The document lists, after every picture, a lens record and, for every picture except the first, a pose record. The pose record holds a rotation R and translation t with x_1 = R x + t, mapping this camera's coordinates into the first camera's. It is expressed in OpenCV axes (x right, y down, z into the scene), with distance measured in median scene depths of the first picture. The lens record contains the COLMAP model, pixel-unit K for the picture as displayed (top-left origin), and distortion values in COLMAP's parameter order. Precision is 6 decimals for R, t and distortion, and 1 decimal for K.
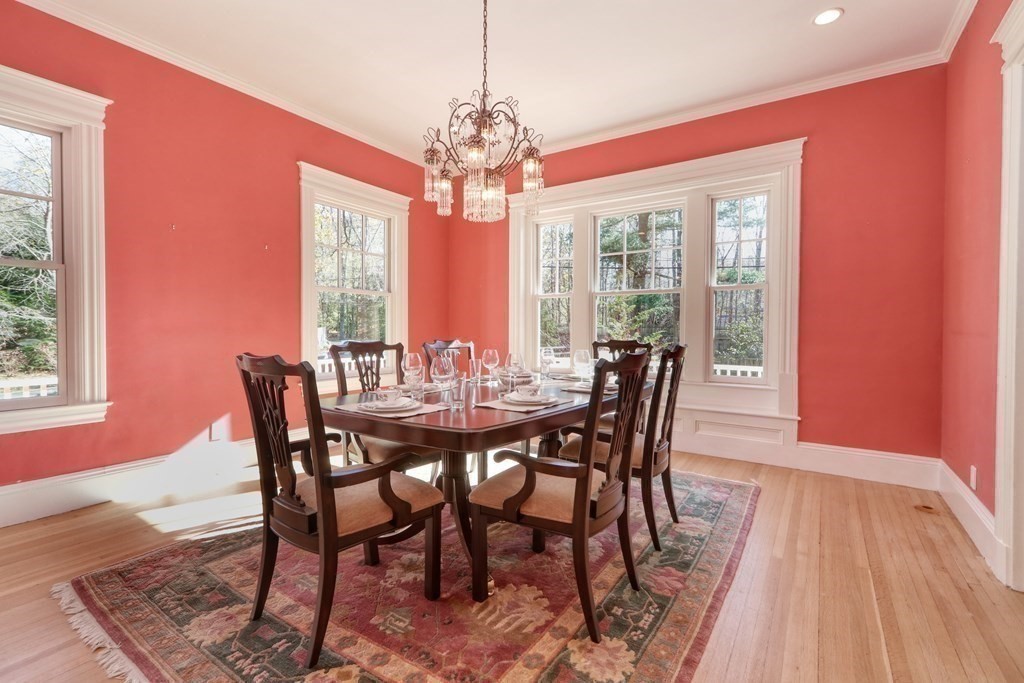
lens RADIAL K [[469.6, 0, 509.5], [0, 469.6, 340.4], [0, 0, 1]] dist [0.000394, 0.000122]
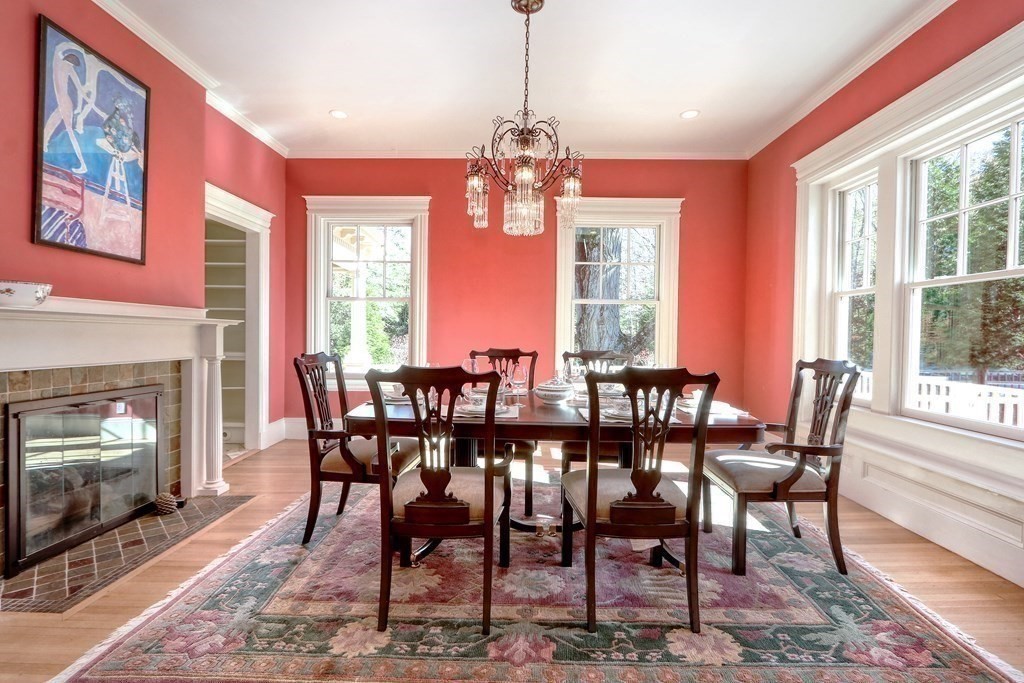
lens RADIAL K [[469.6, 0, 511.1], [0, 469.6, 336.9], [0, 0, 1]] dist [0.000394, 0.000122]
pose [[0.541039, 0.013666, -0.840886, 0.697193], [-0.027009, 0.999635, -0.001132, -0.024965], [0.840563, 0.023324, 0.541211, 0.360014]]
